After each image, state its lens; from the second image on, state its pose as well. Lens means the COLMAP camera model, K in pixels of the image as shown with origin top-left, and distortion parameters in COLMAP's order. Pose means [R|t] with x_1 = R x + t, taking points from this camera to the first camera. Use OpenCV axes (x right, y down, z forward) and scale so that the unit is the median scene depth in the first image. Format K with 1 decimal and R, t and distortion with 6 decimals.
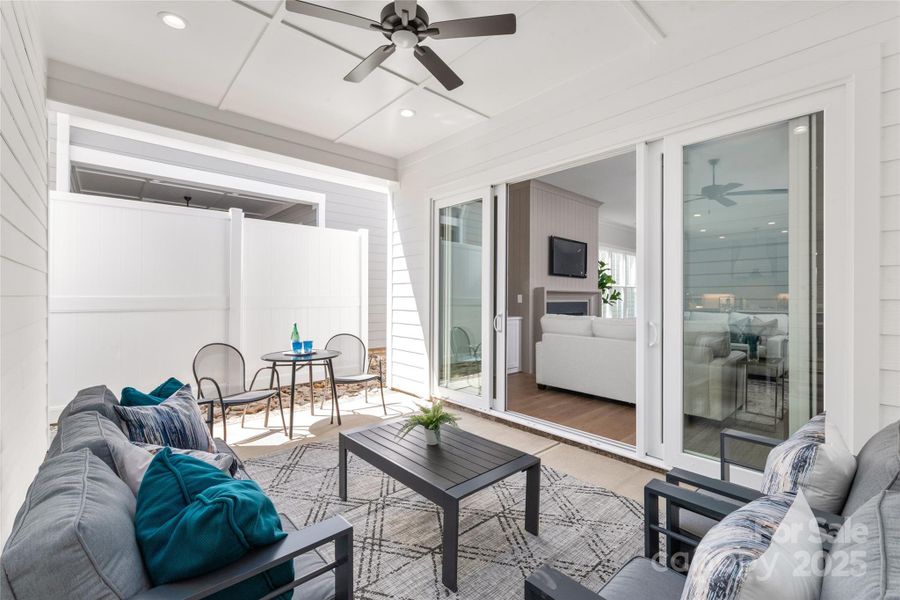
lens RADIAL K [[391.0, 0, 452.8], [0, 391.0, 295.9], [0, 0, 1]] dist [0.001568, -0.000042]
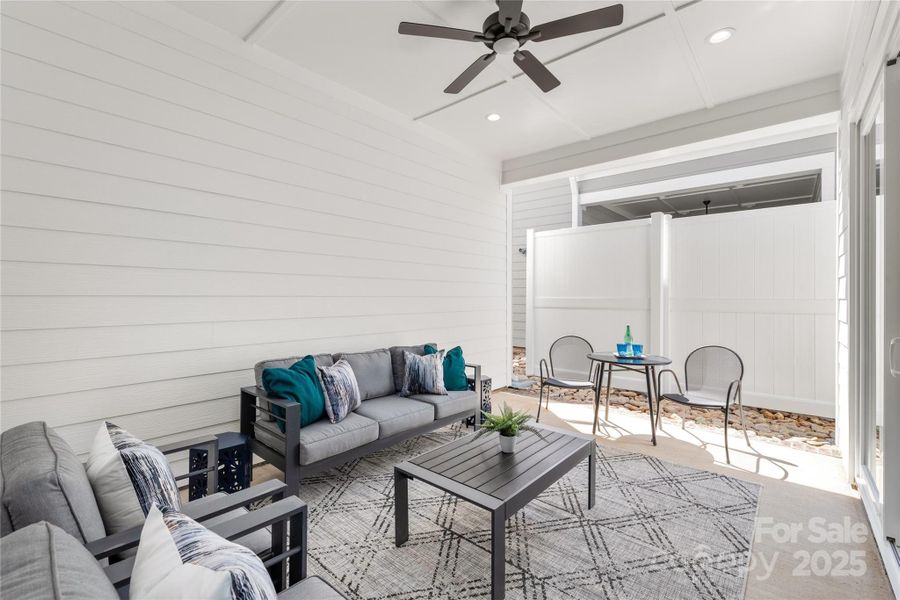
lens RADIAL K [[391.0, 0, 452.3], [0, 391.0, 298.8], [0, 0, 1]] dist [0.001568, -0.000042]
pose [[0.114445, 0.002096, -0.993427, 0.484995], [-0.001579, 0.999997, 0.001928, 0.002290], [0.993428, 0.001348, 0.114448, 0.417141]]
